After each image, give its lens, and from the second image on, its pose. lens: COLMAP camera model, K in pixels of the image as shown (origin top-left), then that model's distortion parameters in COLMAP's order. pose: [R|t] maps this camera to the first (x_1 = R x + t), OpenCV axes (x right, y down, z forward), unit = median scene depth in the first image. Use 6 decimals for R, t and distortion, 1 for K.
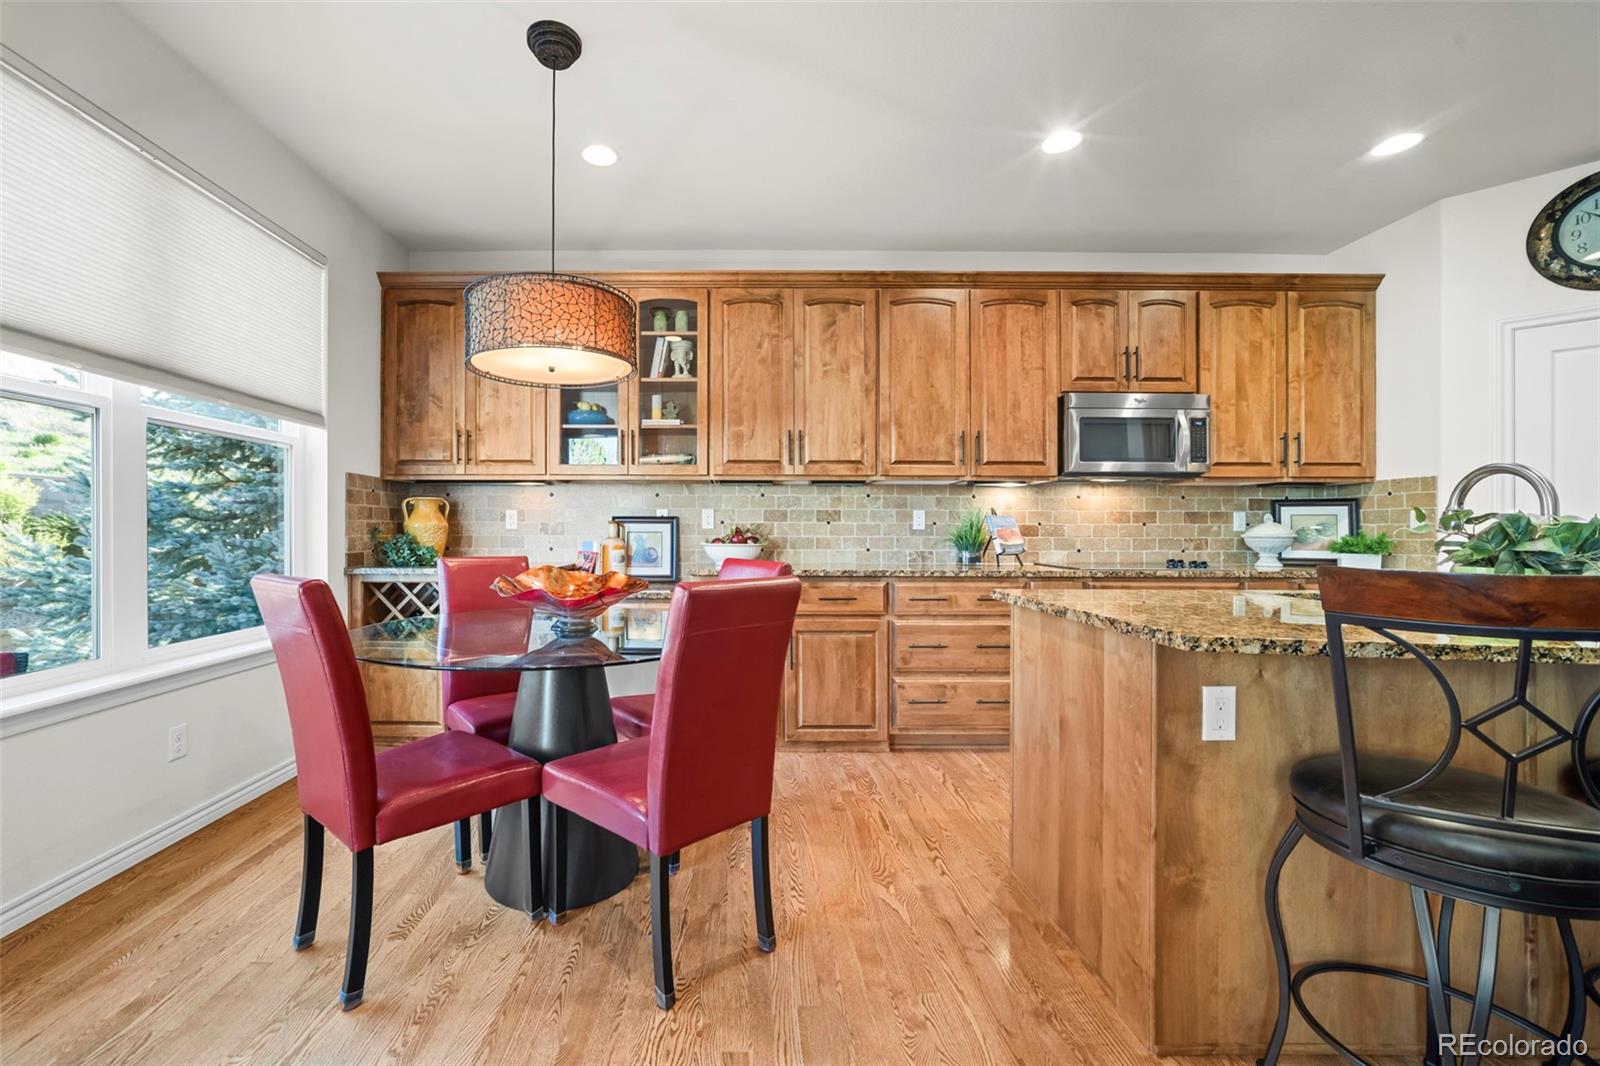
lens RADIAL K [[626.6, 0, 778.1], [0, 626.6, 521.1], [0, 0, 1]] dist [-0.013732, 0.006362]
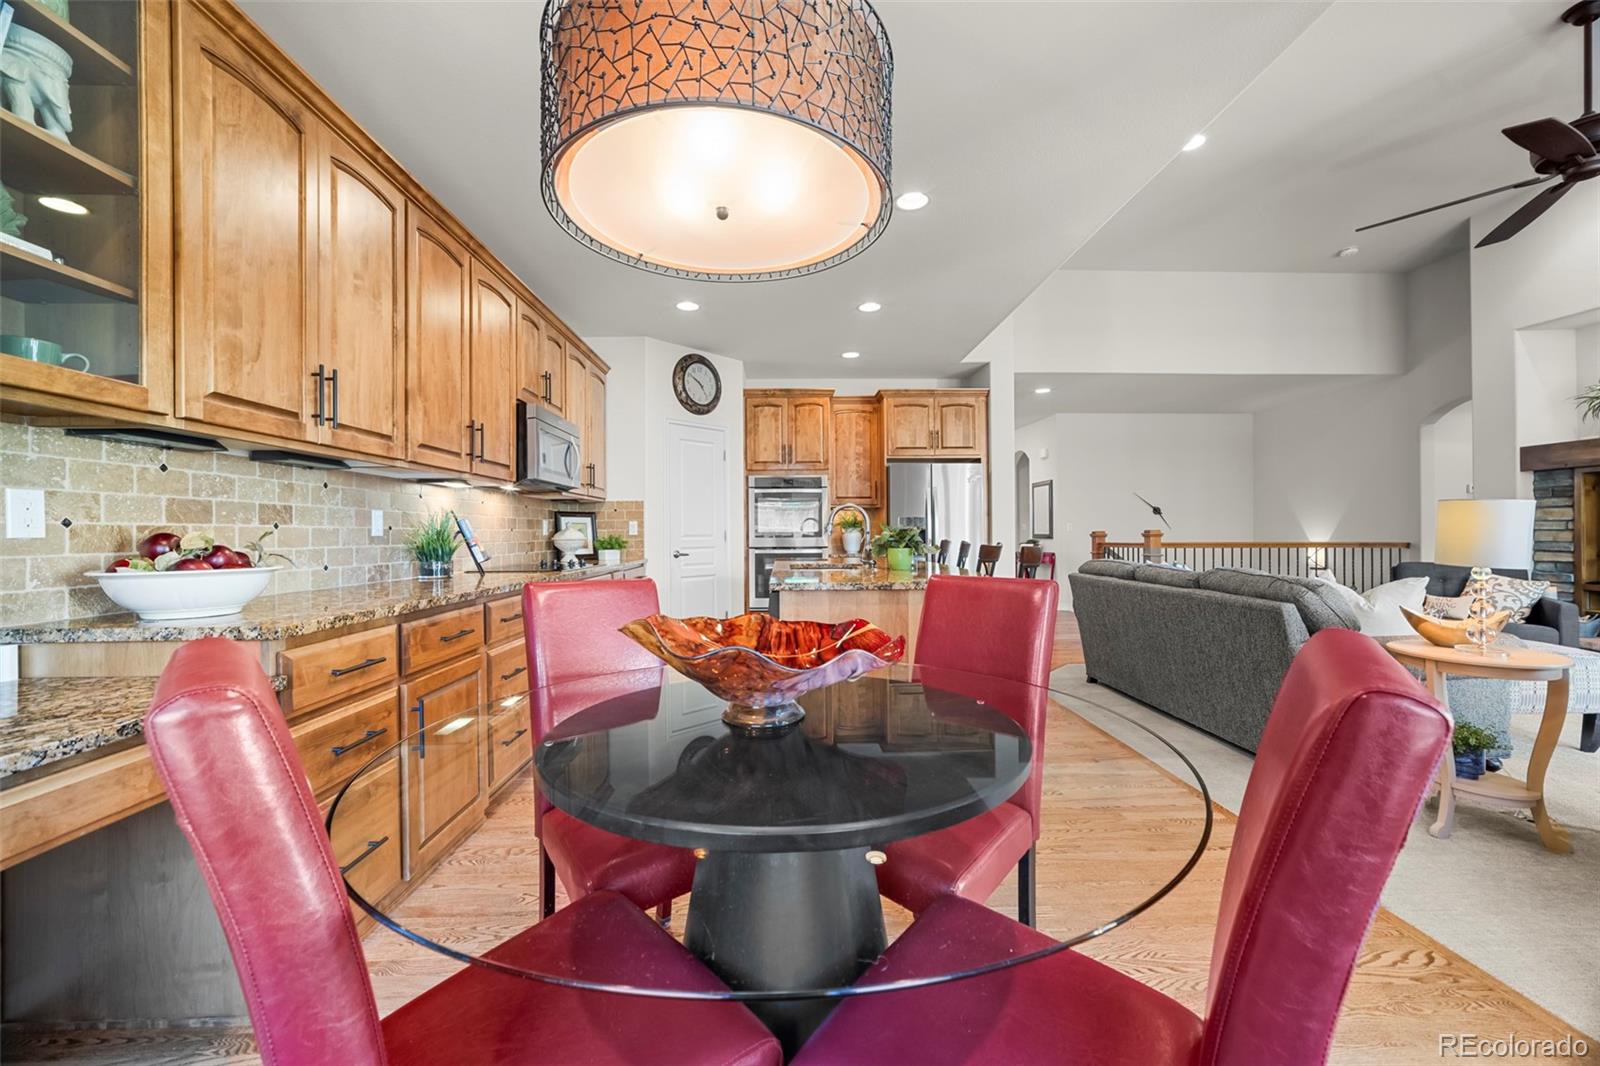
lens RADIAL K [[626.6, 0, 789.4], [0, 626.6, 527.0], [0, 0, 1]] dist [-0.013732, 0.006362]
pose [[-0.028891, 0.005916, 0.999565, -0.560015], [-0.001204, 0.999982, -0.005953, 0.006654], [-0.999582, -0.001376, -0.028883, 0.577757]]
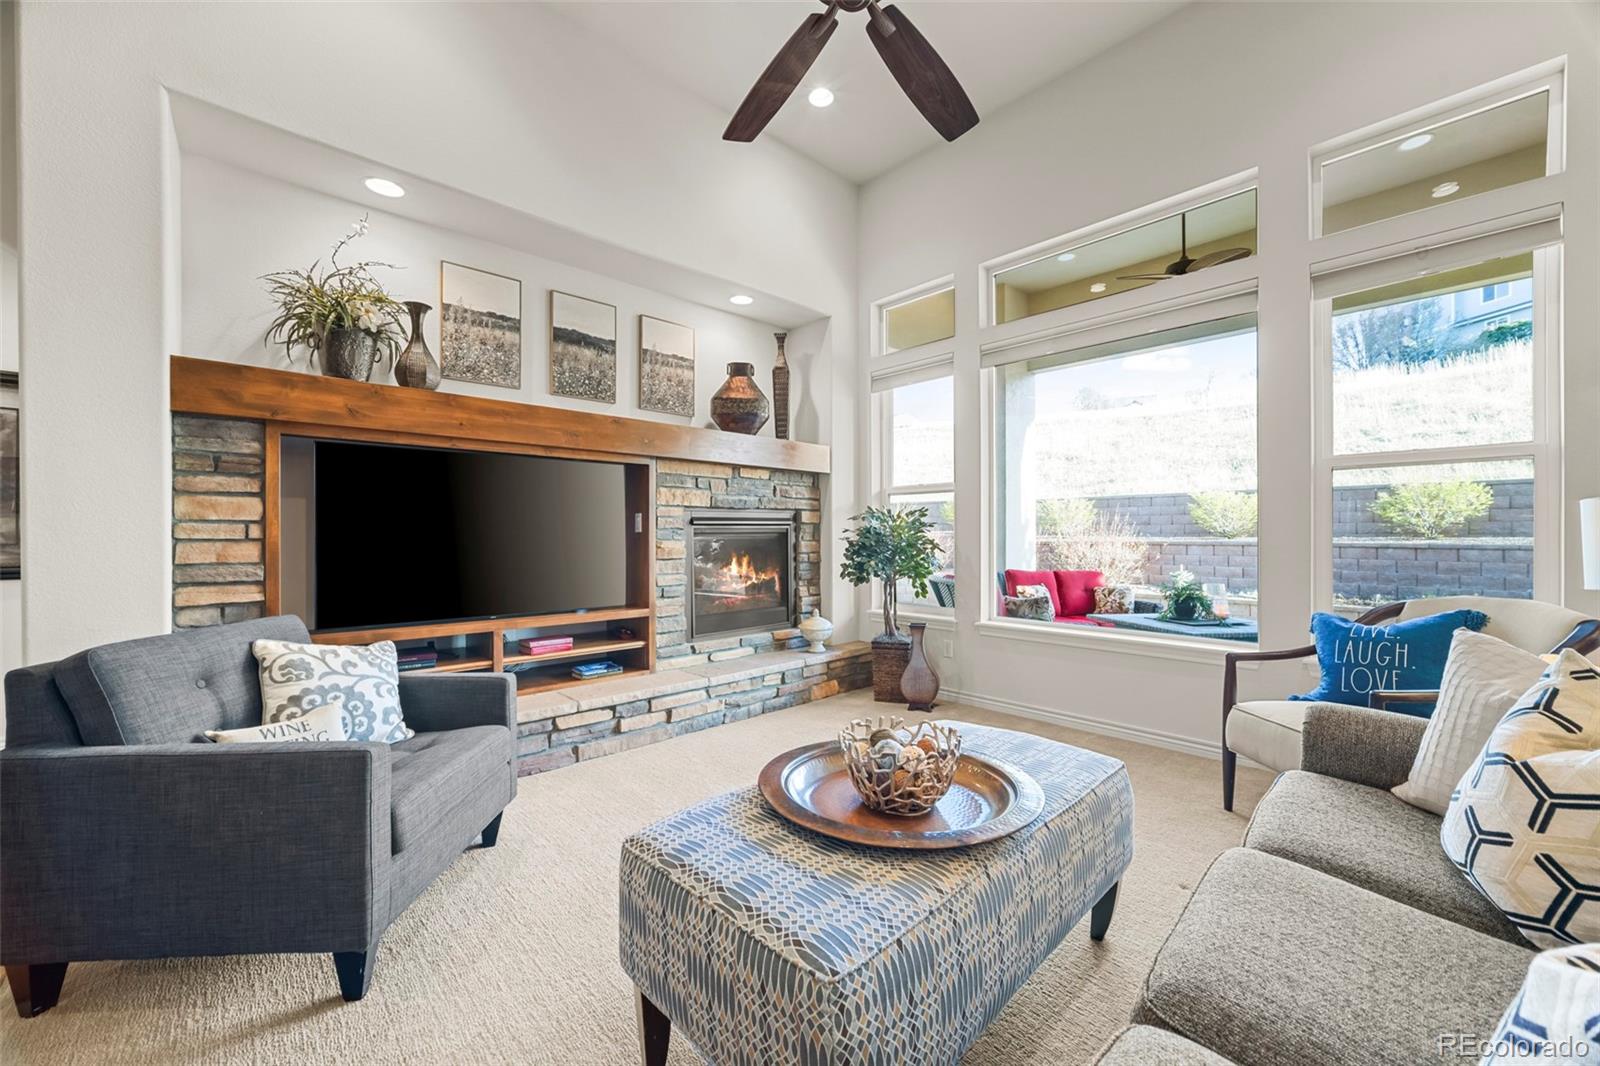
lens RADIAL K [[626.6, 0, 788.8], [0, 626.6, 530.2], [0, 0, 1]] dist [-0.013732, 0.006362]
pose [[-0.726987, -0.006746, -0.686618, 0.850927], [0.002646, 0.999917, -0.012625, 0.001782], [0.686646, -0.010995, -0.726909, -0.283195]]
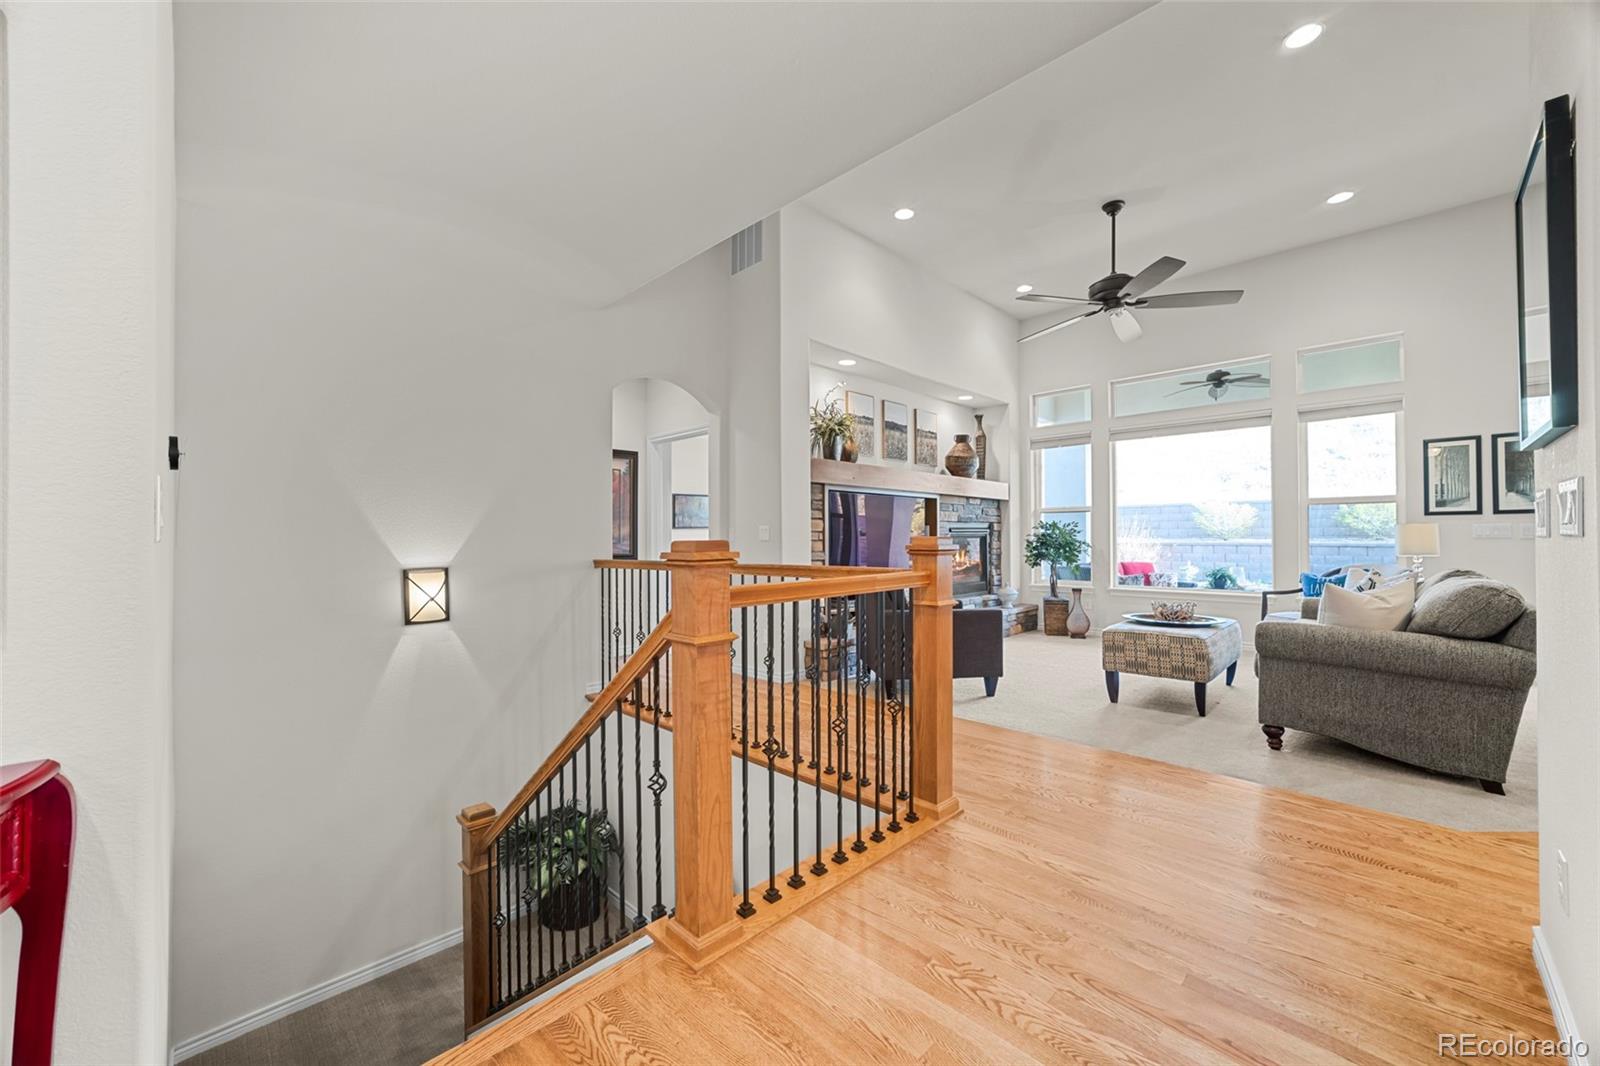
lens RADIAL K [[626.6, 0, 792.3], [0, 626.6, 530.9], [0, 0, 1]] dist [-0.013732, 0.006362]
pose [[-0.704855, -0.008096, -0.709305, 1.947955], [0.006068, 0.999829, -0.017441, 0.005197], [0.709325, -0.016597, -0.704686, -0.193072]]
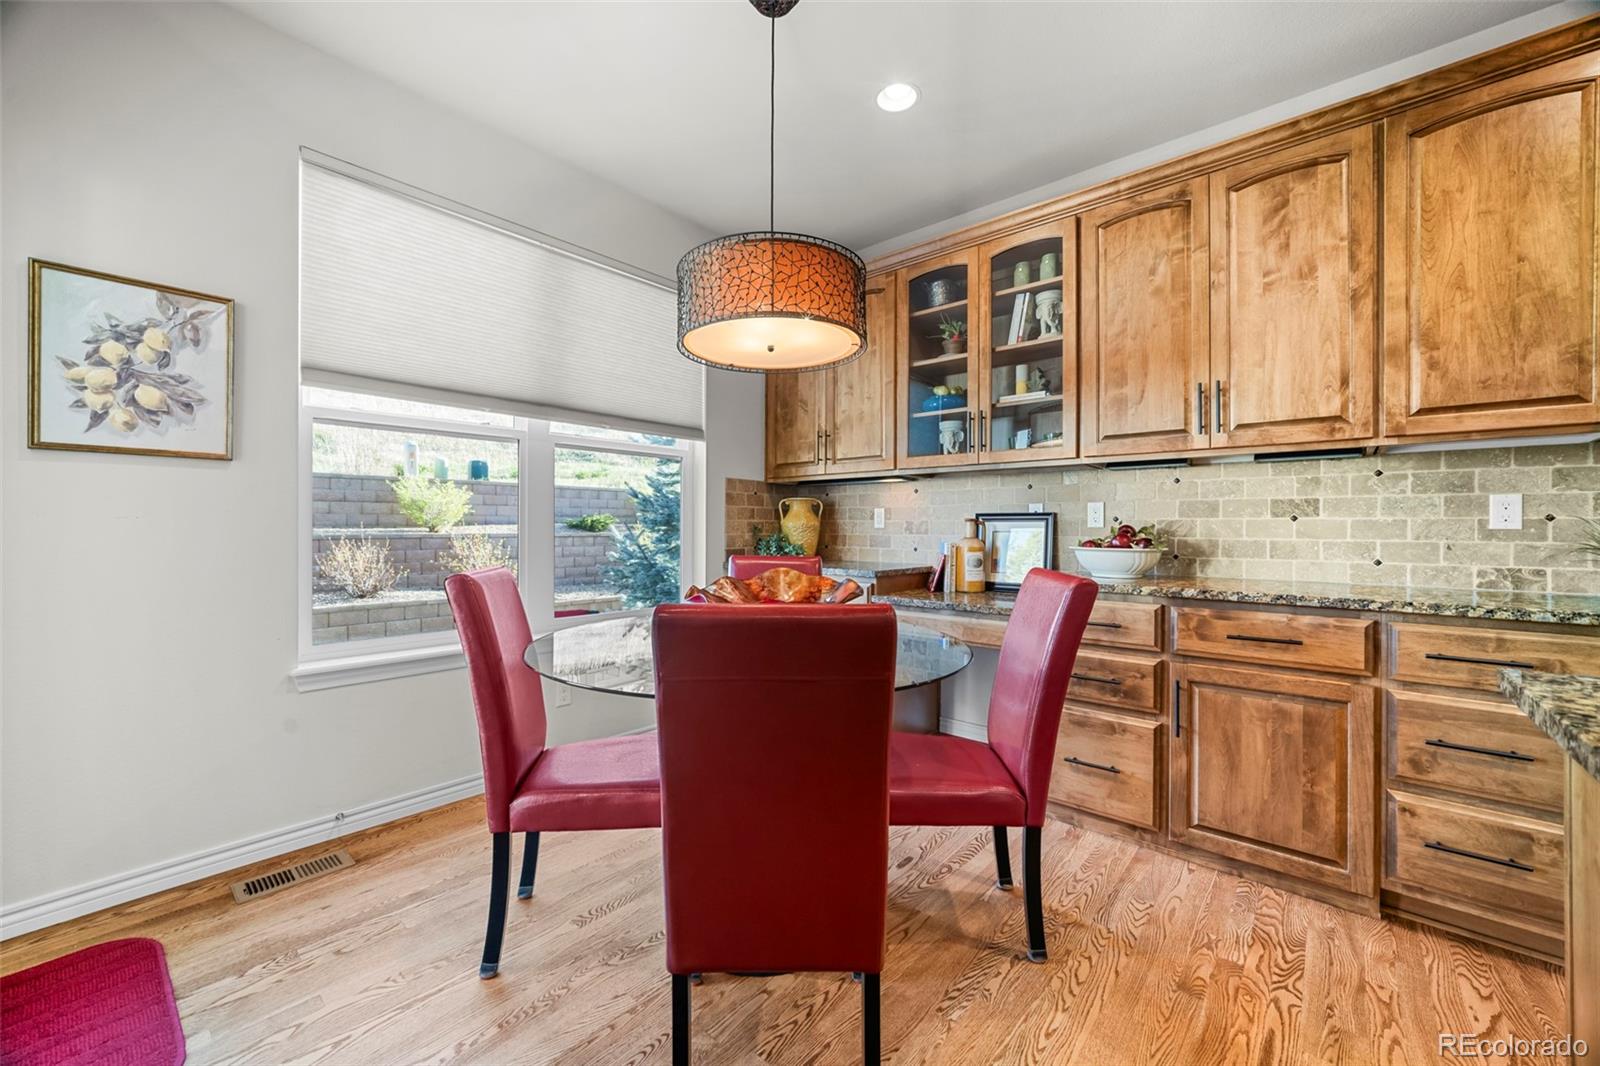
lens RADIAL K [[626.6, 0, 788.2], [0, 626.6, 524.0], [0, 0, 1]] dist [-0.013732, 0.006362]
pose [[0.741010, -0.002594, -0.671489, 0.139453], [0.006901, 0.999969, 0.003753, 0.002280], [0.671459, -0.007415, 0.741005, 0.190516]]
